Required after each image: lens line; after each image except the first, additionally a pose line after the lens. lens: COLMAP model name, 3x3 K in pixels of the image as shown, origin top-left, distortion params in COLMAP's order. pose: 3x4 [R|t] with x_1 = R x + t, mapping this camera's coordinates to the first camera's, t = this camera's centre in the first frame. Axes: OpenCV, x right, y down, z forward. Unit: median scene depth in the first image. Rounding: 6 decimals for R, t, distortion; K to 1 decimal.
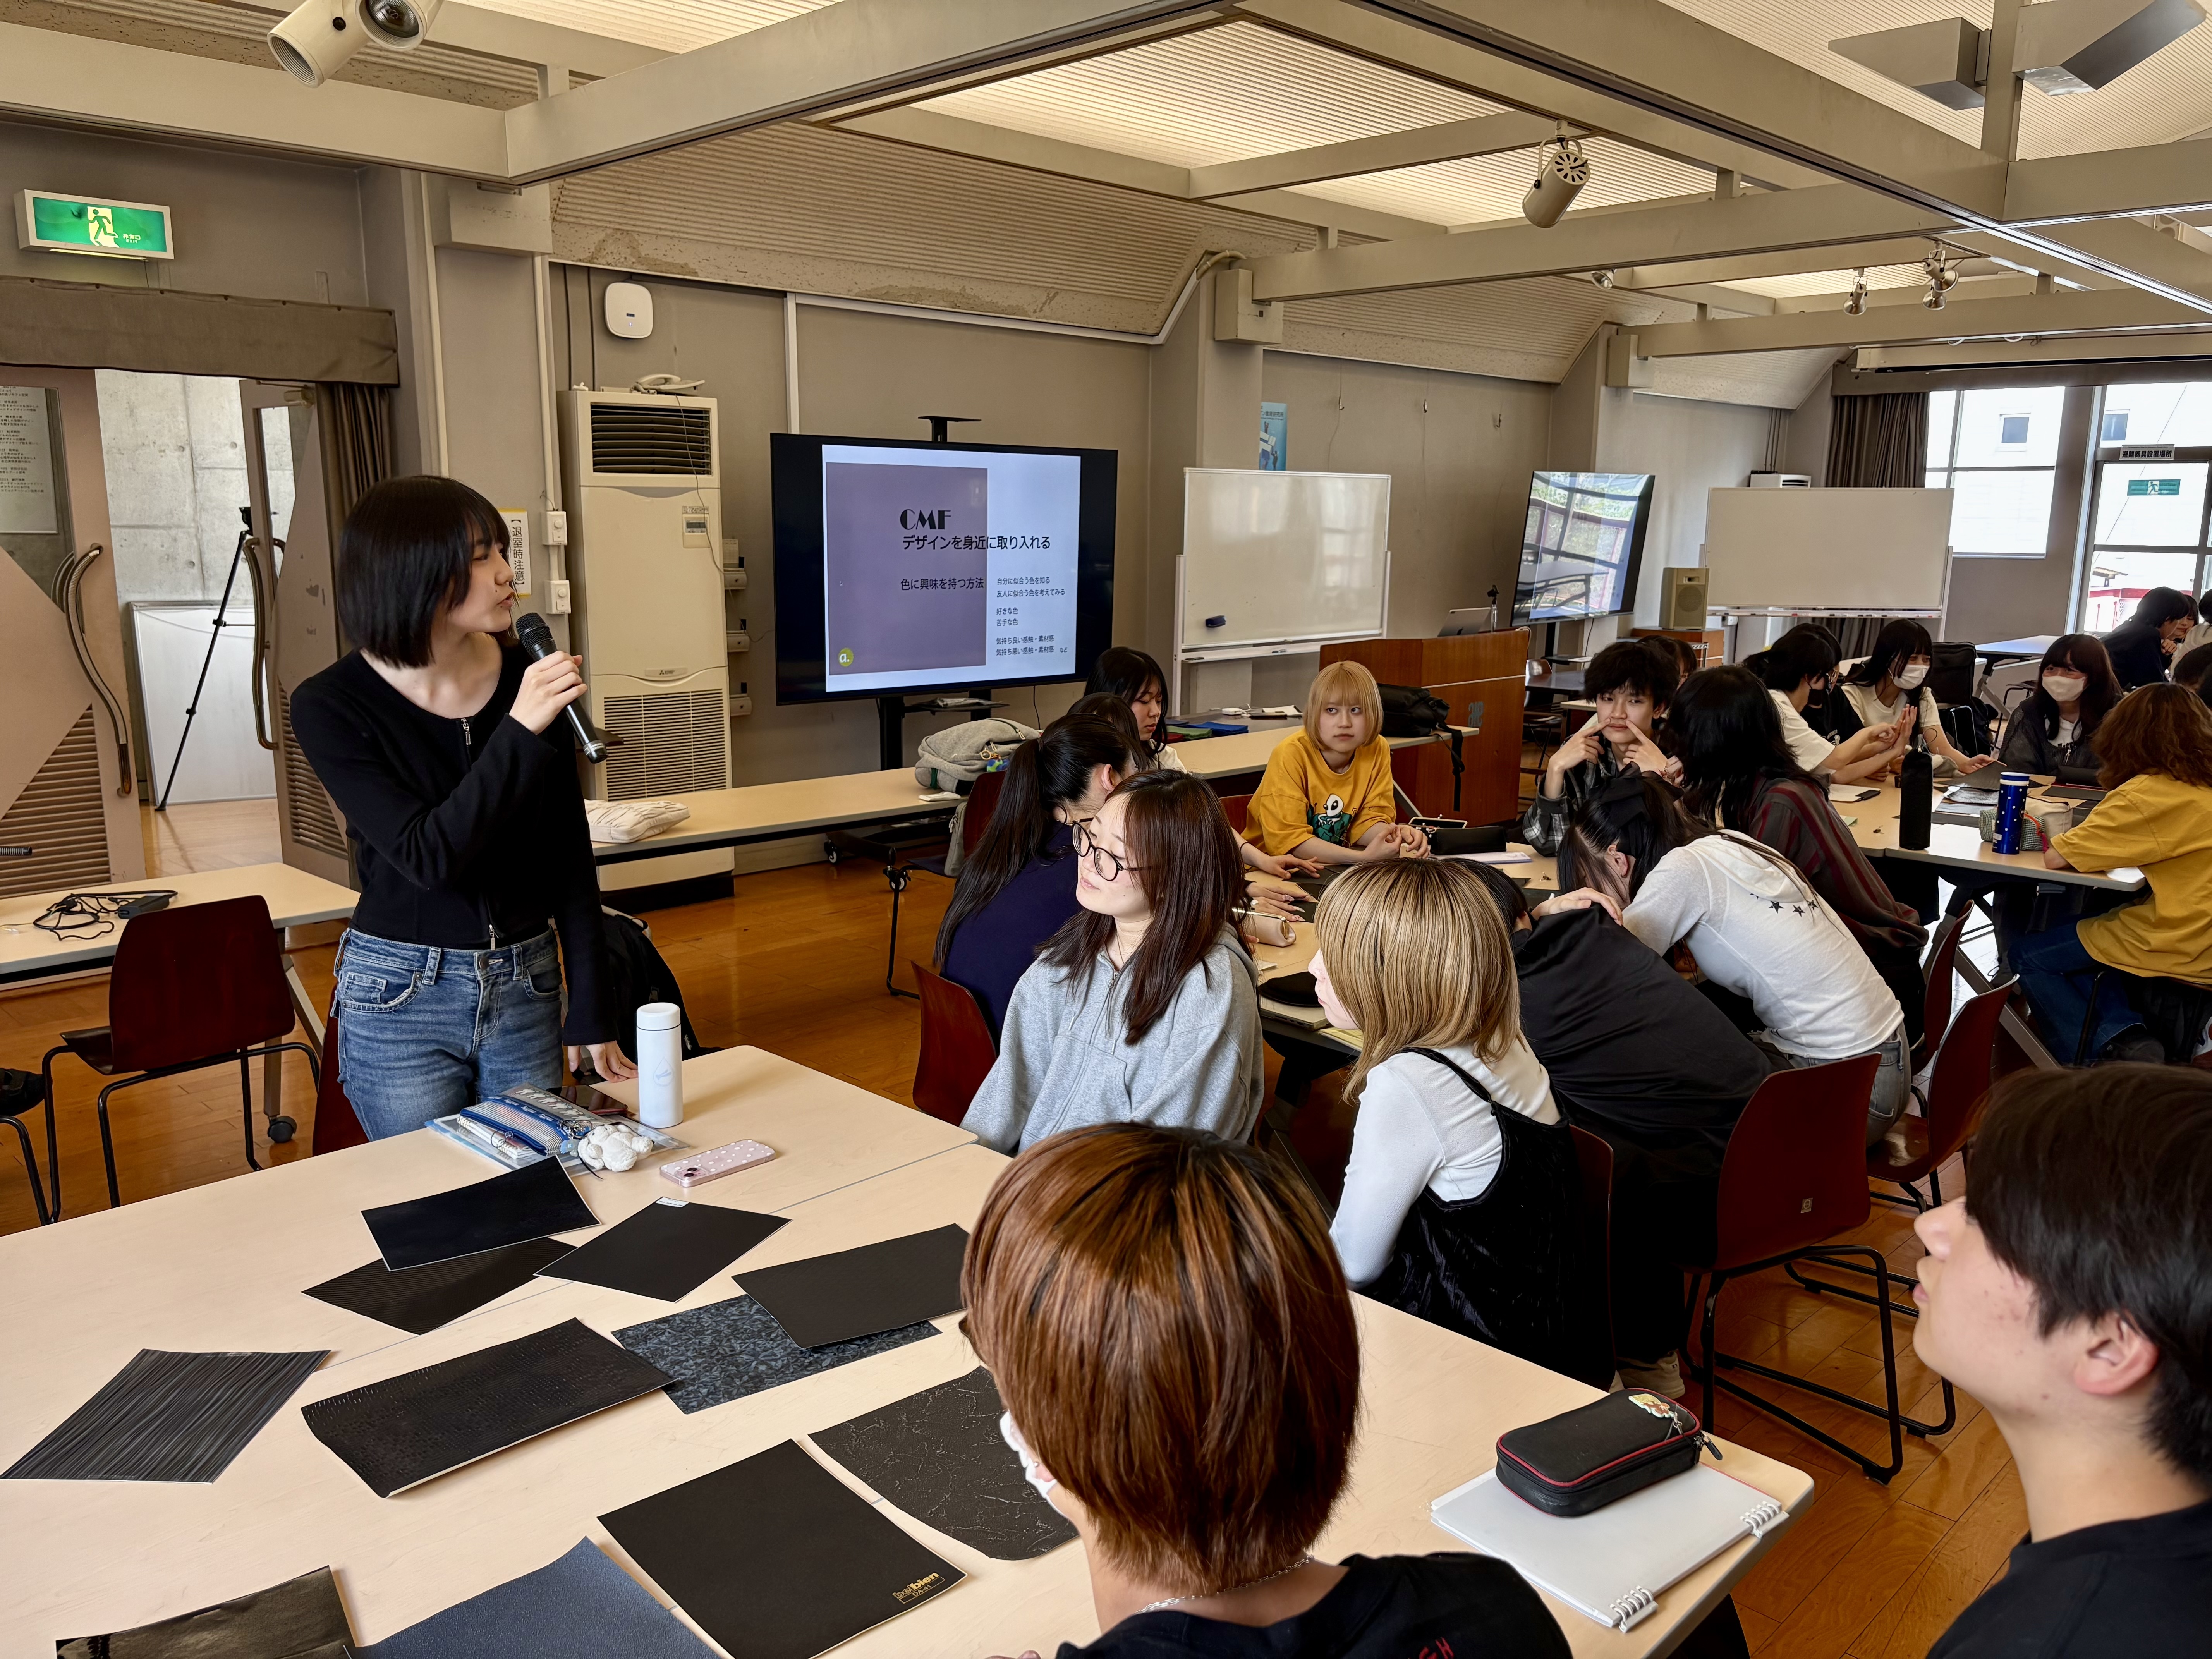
lens RADIAL K [[1678.5, 0, 1107.8], [0, 1678.5, 835.5], [0, 0, 1]] dist [0.084132, 0.001690]
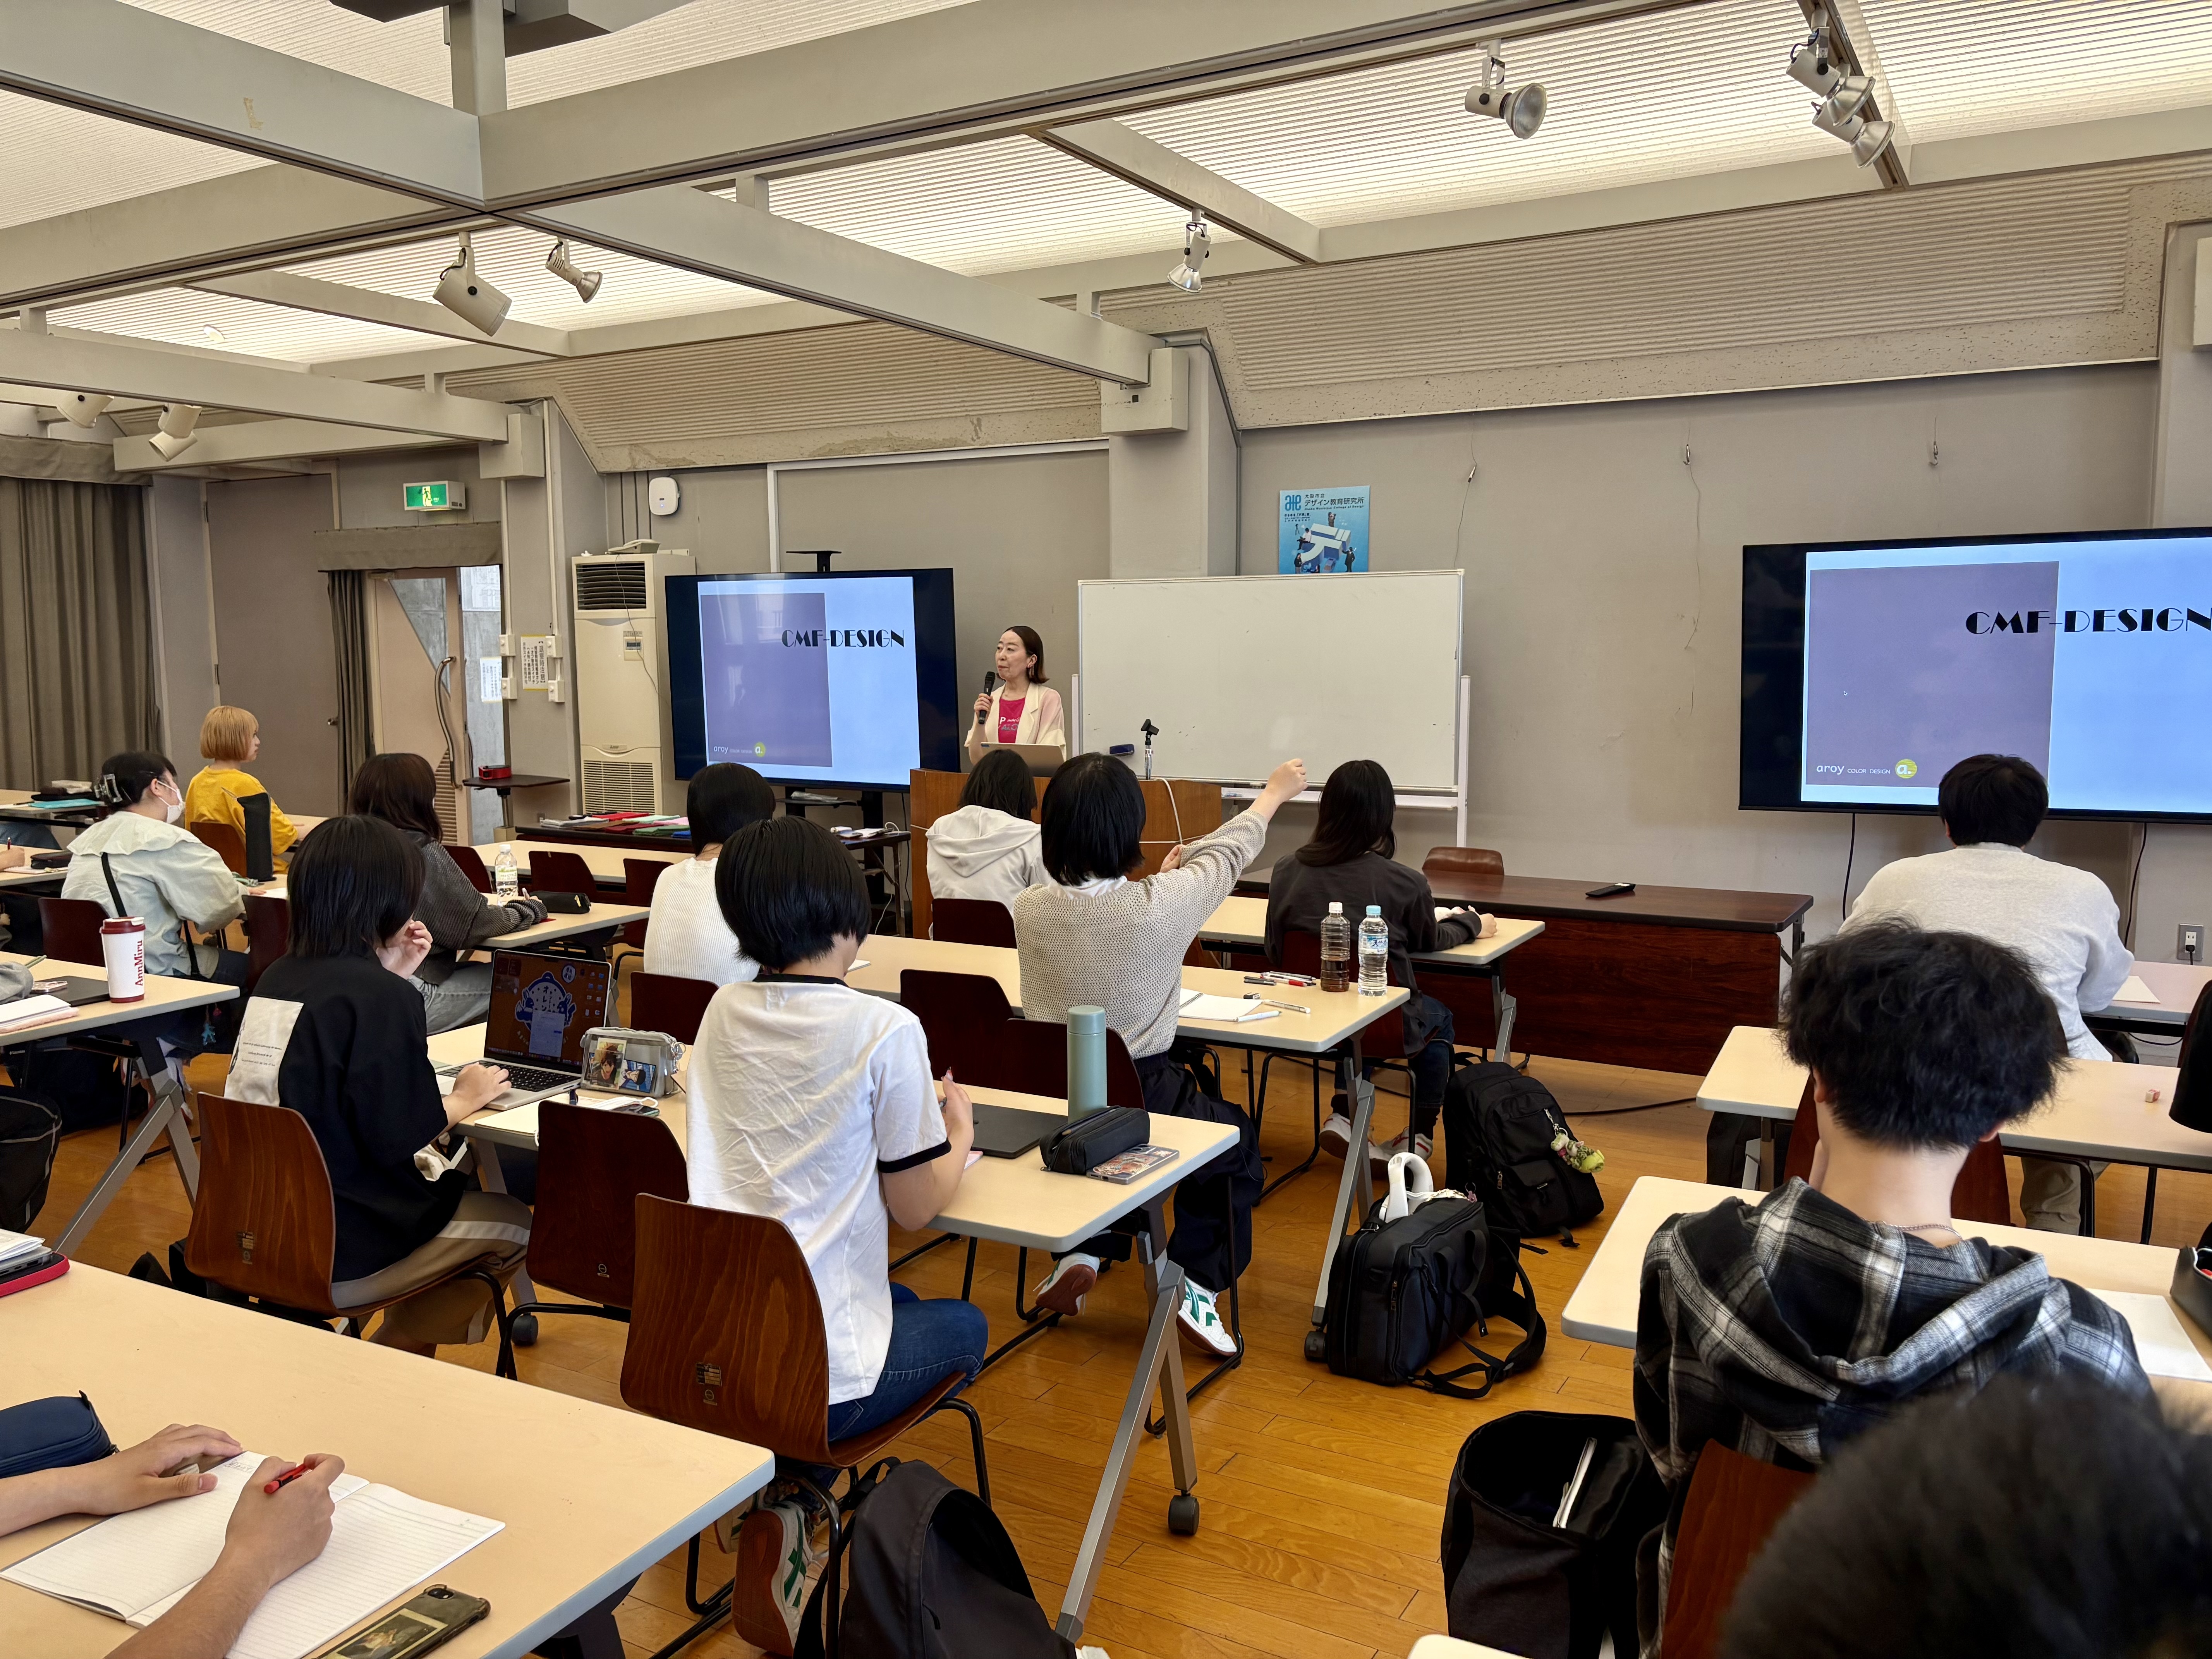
lens RADIAL K [[1678.5, 0, 1108.0], [0, 1678.5, 824.9], [0, 0, 1]] dist [0.084132, 0.001690]
pose [[0.262566, 0.104819, -0.959204, 1.110196], [-0.167564, 0.983931, 0.061653, -0.172837], [0.950253, 0.144540, 0.275910, 0.924442]]
